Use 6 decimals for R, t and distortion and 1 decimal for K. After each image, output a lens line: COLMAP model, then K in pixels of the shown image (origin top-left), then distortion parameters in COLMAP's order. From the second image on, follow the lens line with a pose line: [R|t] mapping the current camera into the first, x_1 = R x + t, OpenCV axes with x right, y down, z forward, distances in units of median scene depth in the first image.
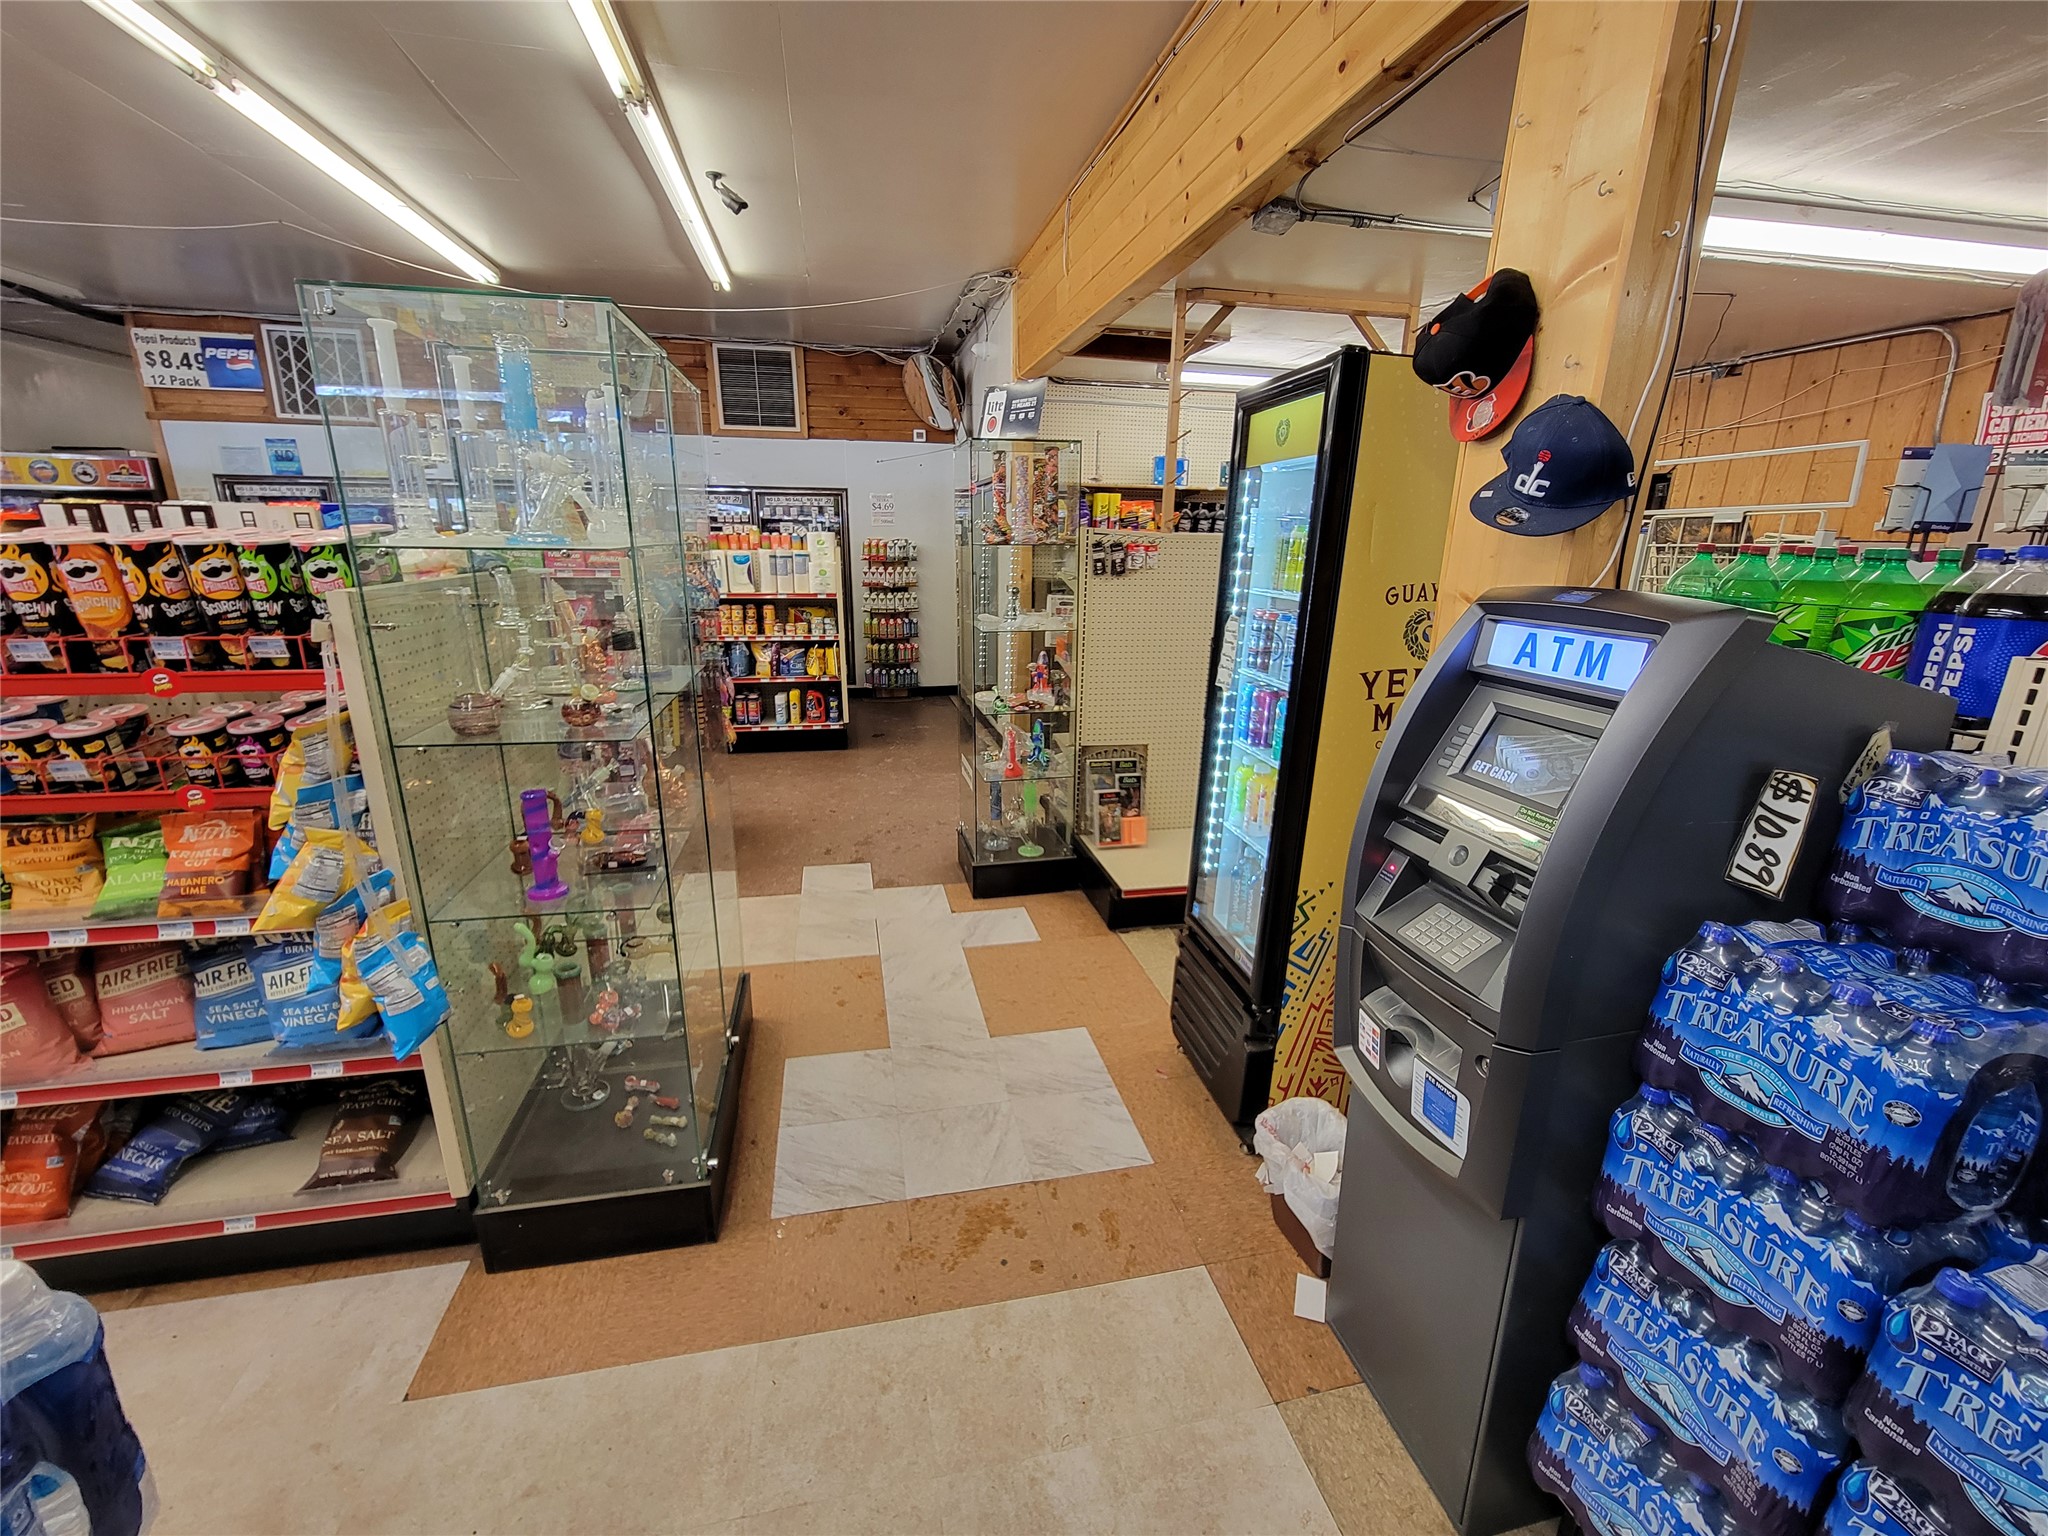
lens RADIAL K [[837.1, 0, 1020.9], [0, 837.1, 779.5], [0, 0, 1]] dist [-0.017397, 0.006297]
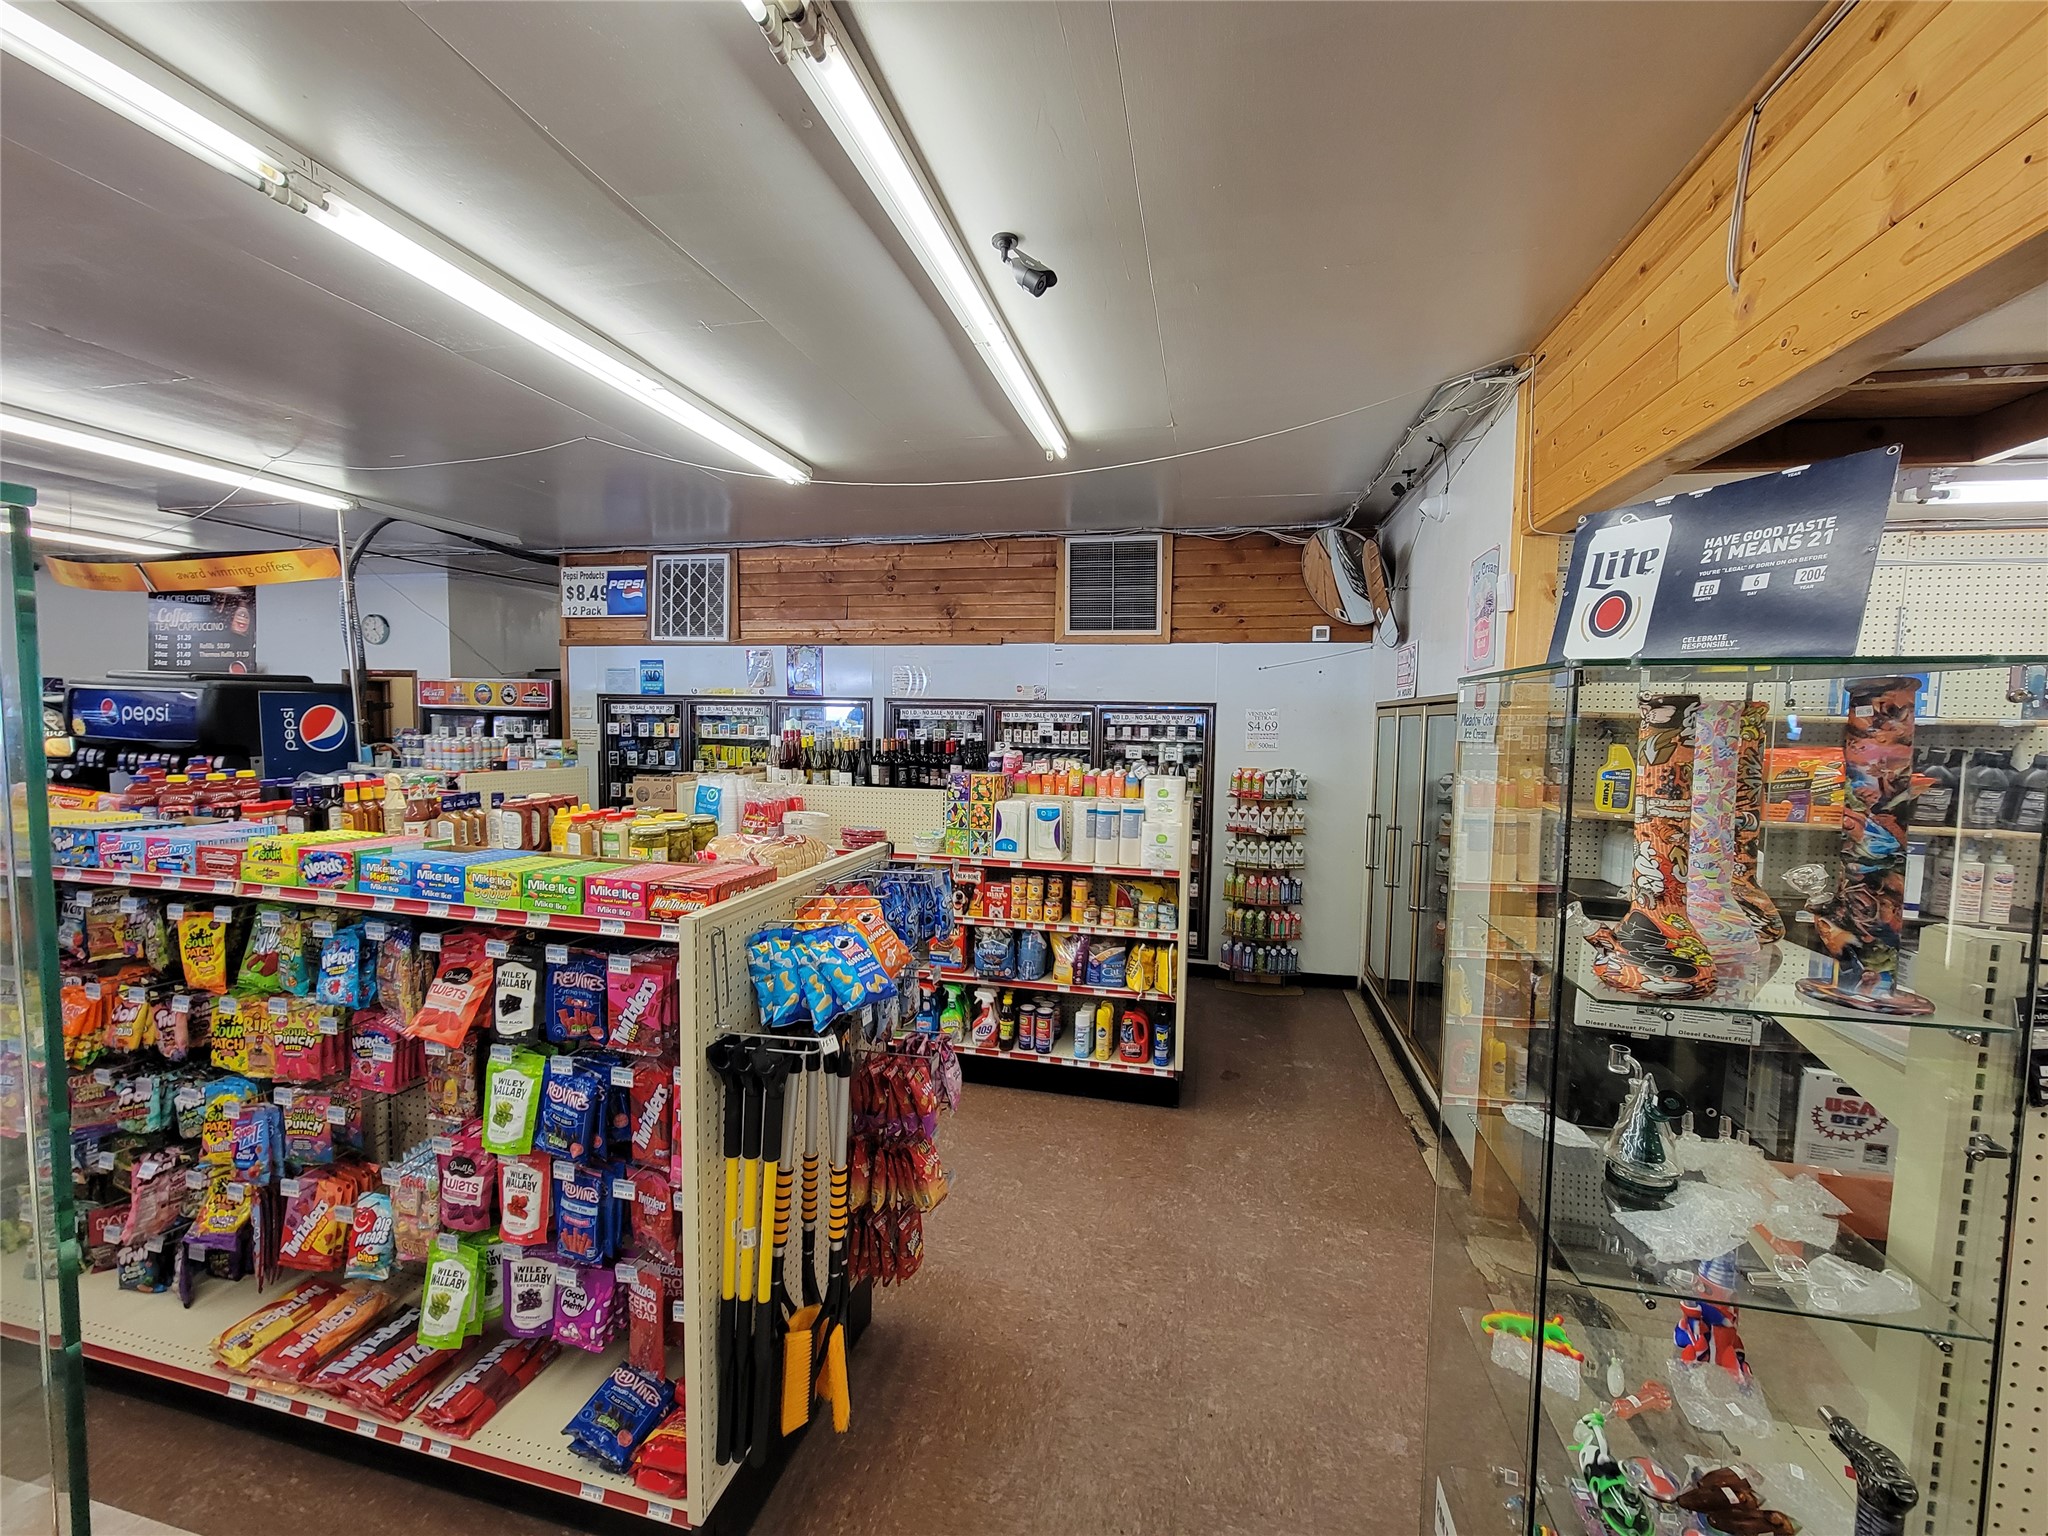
lens RADIAL K [[837.1, 0, 1020.9], [0, 837.1, 779.5], [0, 0, 1]] dist [-0.017397, 0.006297]
pose [[0.906180, 0.034662, -0.421469, -0.056437], [-0.124471, 0.974349, -0.187486, -0.142461], [0.404160, 0.222356, 0.887250, 0.329869]]
